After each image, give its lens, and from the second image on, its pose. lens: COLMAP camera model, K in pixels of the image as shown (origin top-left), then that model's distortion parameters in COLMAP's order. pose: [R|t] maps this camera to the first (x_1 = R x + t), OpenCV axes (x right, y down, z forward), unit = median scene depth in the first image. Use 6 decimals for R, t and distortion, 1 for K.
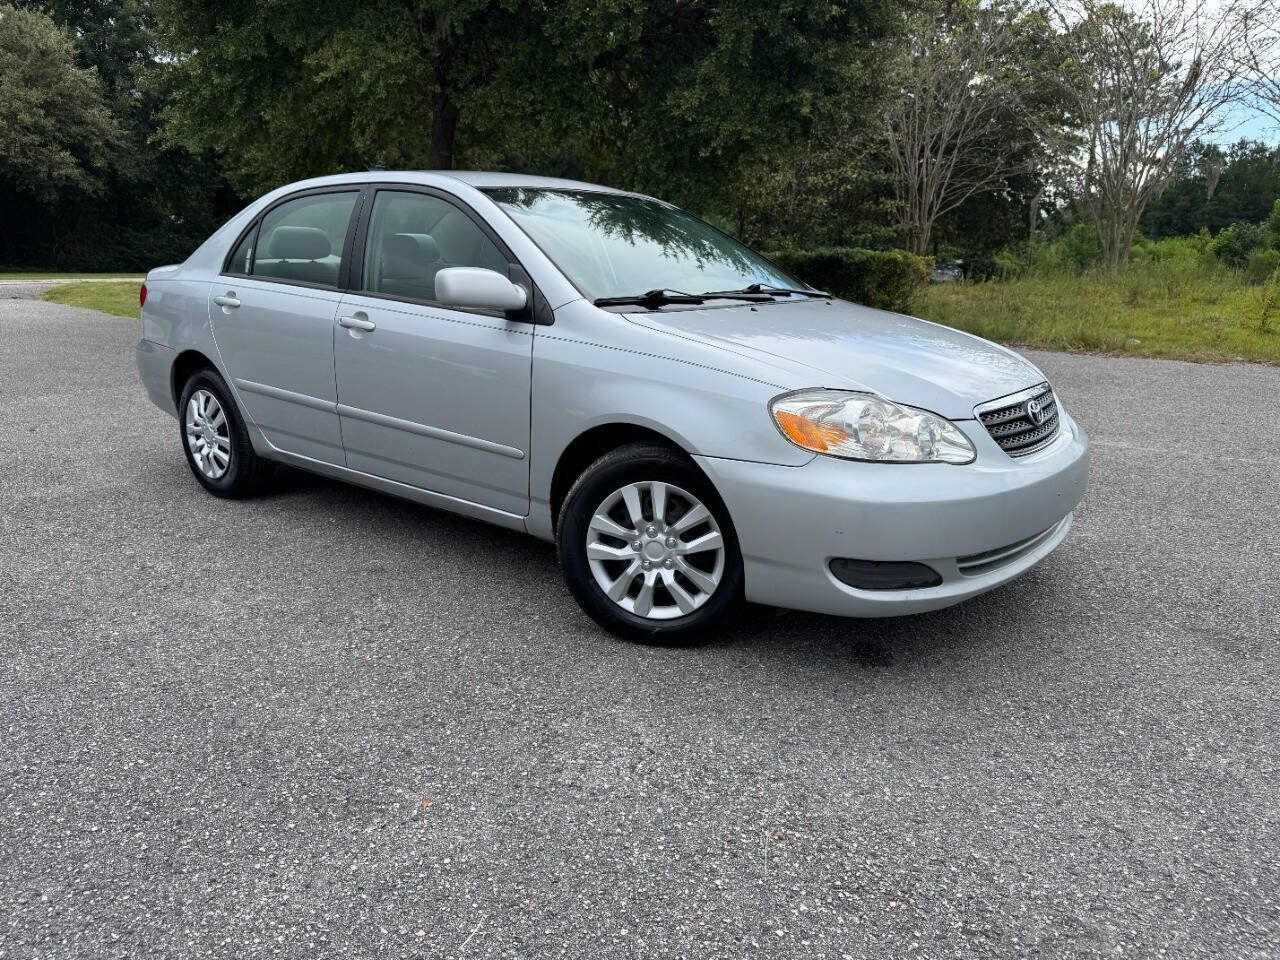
lens RADIAL K [[924.4, 0, 622.0], [0, 924.4, 464.9], [0, 0, 1]] dist [0.029845, -0.004937]
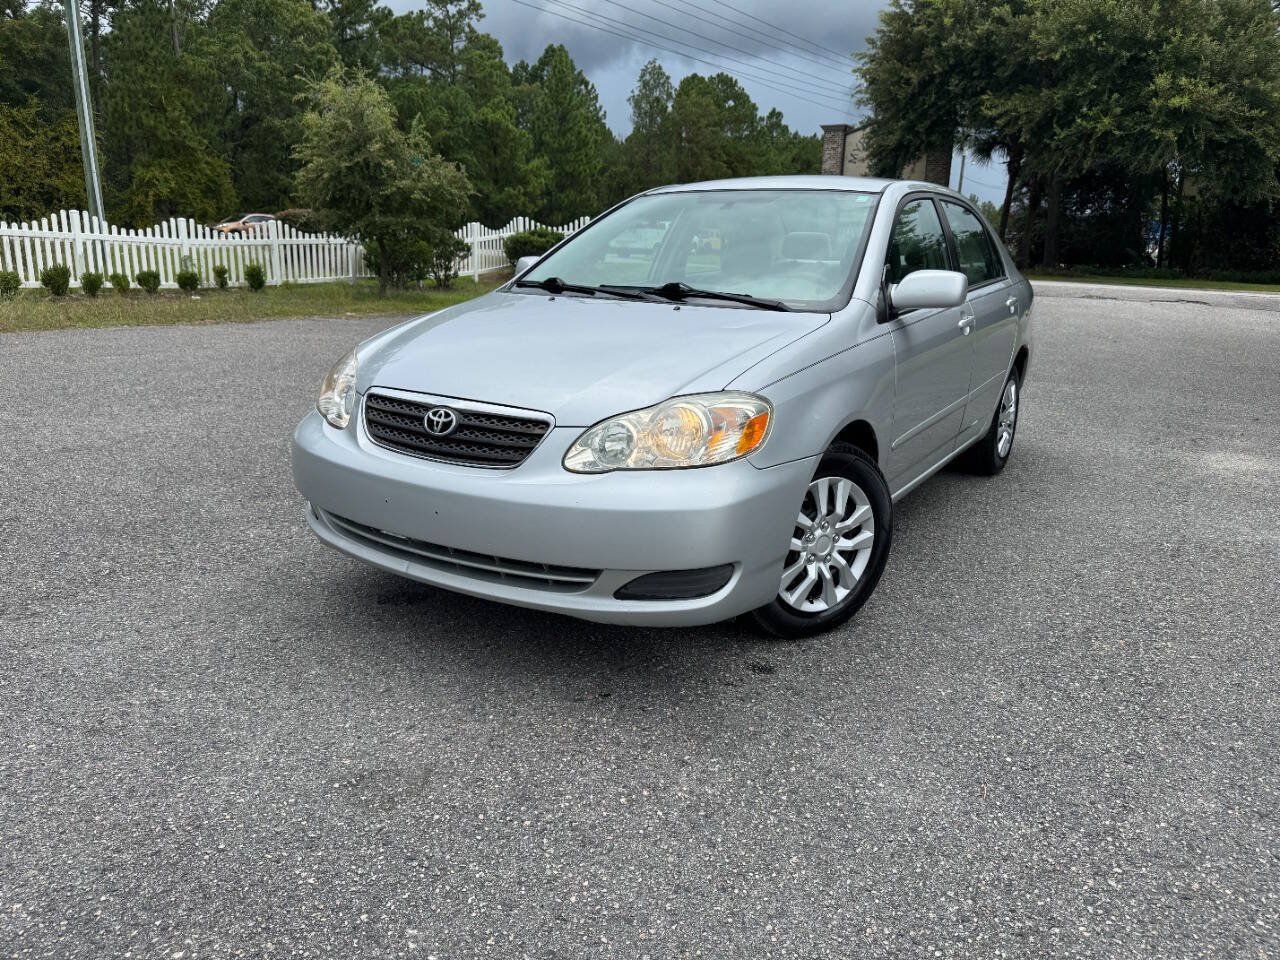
lens RADIAL K [[923.6, 0, 640.8], [0, 923.6, 482.9], [0, 0, 1]] dist [0.011535, -0.011056]
pose [[0.154358, 0.250610, -0.955703, 0.915829], [-0.247639, 0.946233, 0.208130, -0.159187], [0.956477, 0.204542, 0.208120, 0.683033]]
